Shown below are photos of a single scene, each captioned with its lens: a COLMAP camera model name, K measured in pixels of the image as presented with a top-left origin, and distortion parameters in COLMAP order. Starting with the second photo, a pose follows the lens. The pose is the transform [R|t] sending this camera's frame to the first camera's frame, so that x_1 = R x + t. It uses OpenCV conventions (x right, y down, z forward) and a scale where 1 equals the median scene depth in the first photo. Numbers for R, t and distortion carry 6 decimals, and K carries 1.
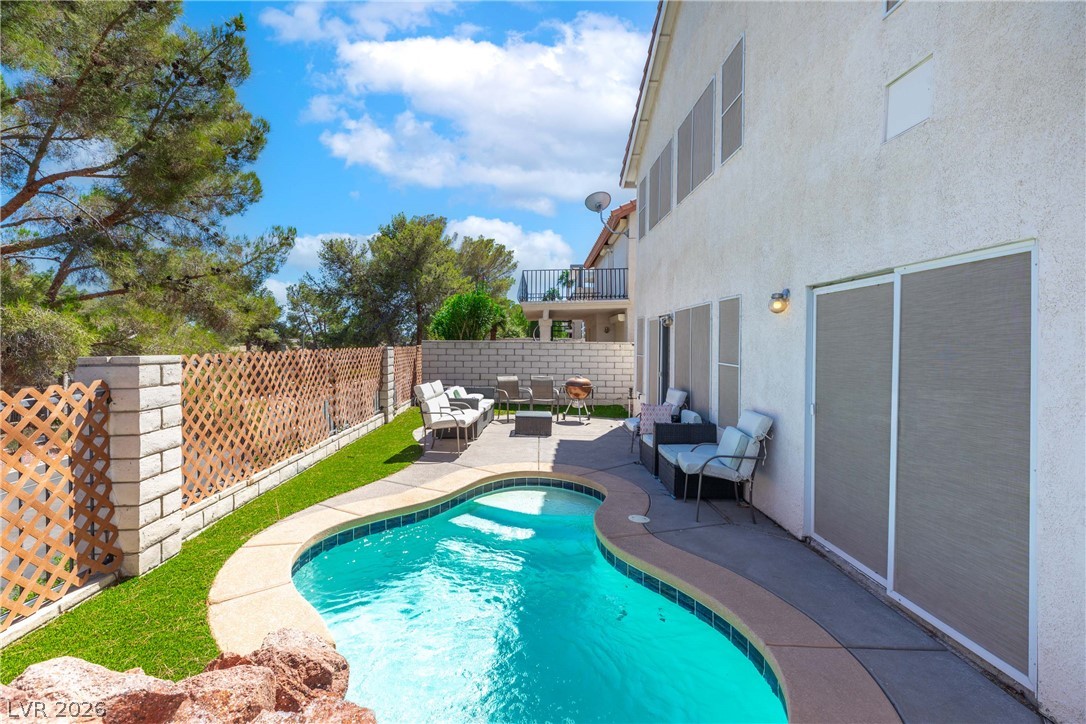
lens RADIAL K [[485.0, 0, 543.1], [0, 485.0, 338.6], [0, 0, 1]] dist [-0.000391, 0.000046]
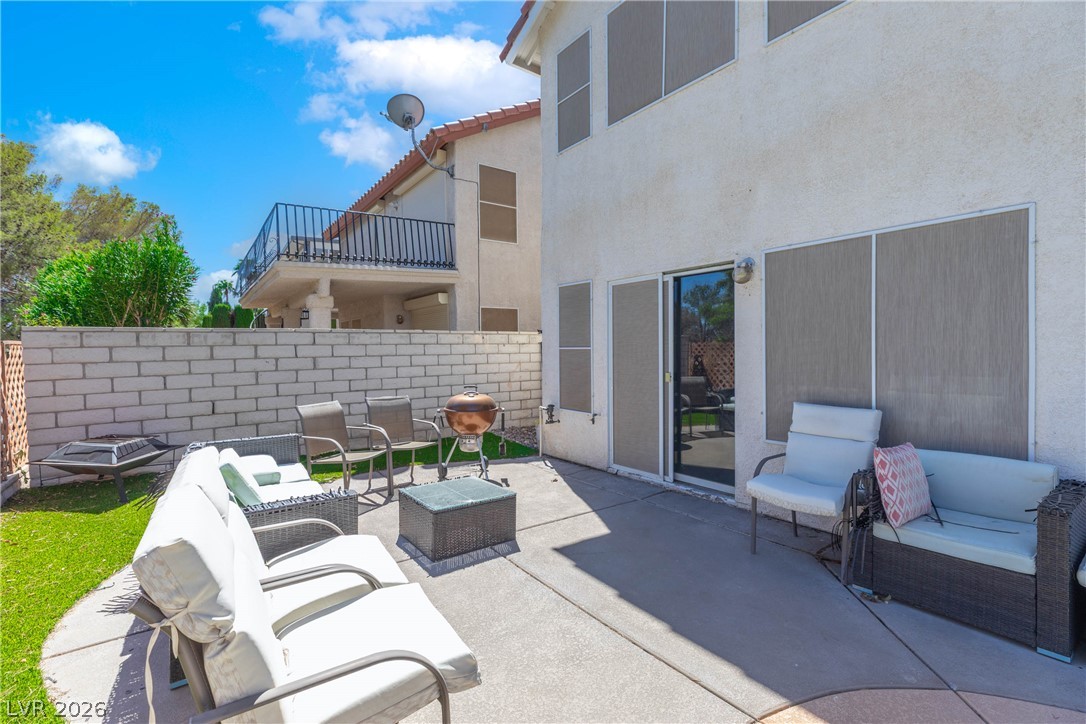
lens RADIAL K [[480.3, 0, 543.8], [0, 480.3, 358.9], [0, 0, 1]] dist [0.002046, 0.000311]
pose [[0.812165, -0.034762, 0.582392, -0.253670], [0.016116, 0.999179, 0.037166, 0.039029], [-0.583206, -0.020799, 0.812058, 0.835162]]
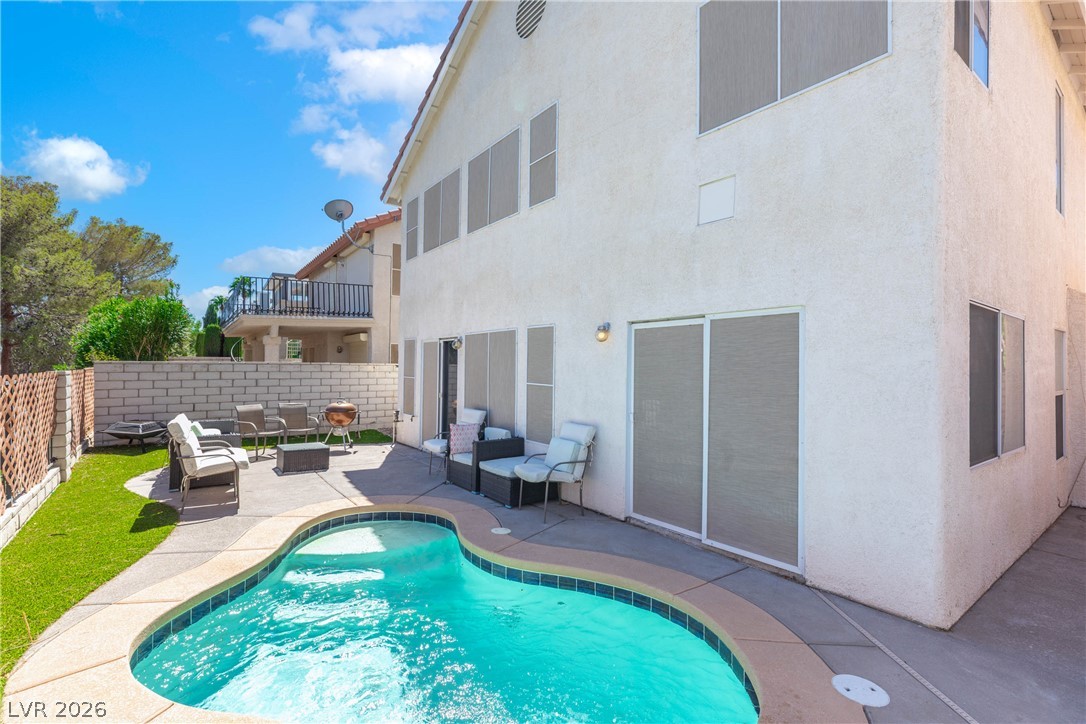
lens RADIAL K [[489.6, 0, 543.3], [0, 489.6, 358.8], [0, 0, 1]] dist [0.001051, -0.000023]
pose [[0.813667, 0.005133, 0.581308, -0.238828], [-0.005613, 0.999984, -0.000973, -0.004695], [-0.581304, -0.002471, 0.813683, 0.045848]]
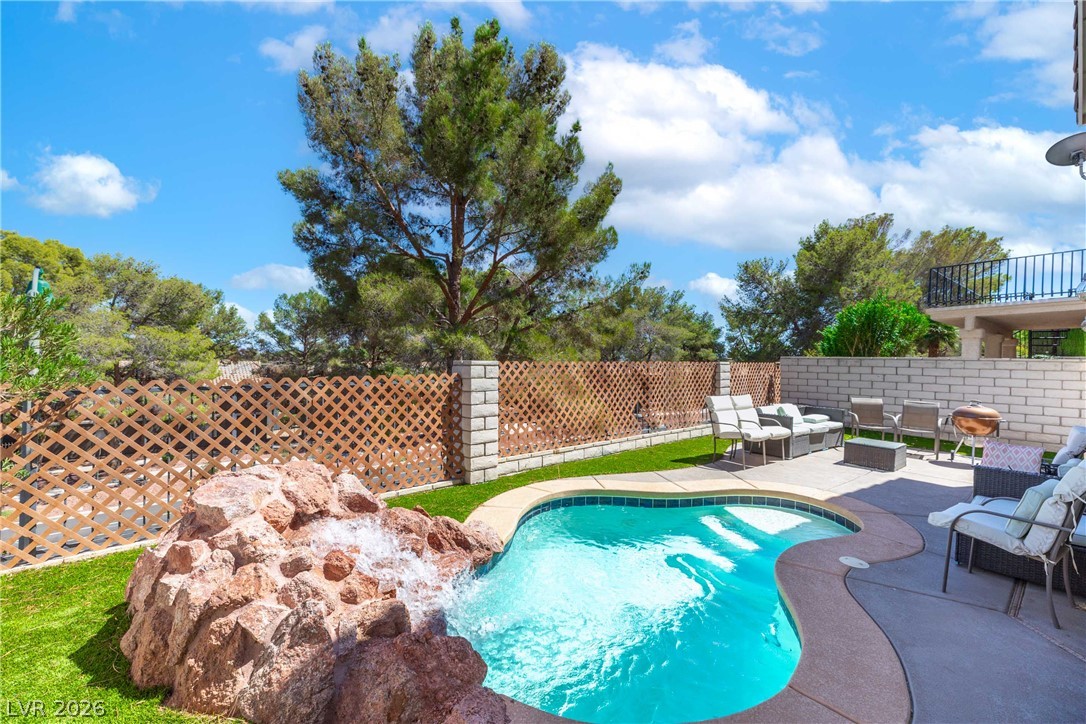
lens RADIAL K [[480.3, 0, 543.8], [0, 480.3, 358.9], [0, 0, 1]] dist [0.002046, 0.000311]
pose [[0.644326, 0.003028, -0.764745, 0.326263], [-0.002260, 0.999995, 0.002056, 0.012545], [0.764748, 0.000404, 0.644330, 0.035390]]
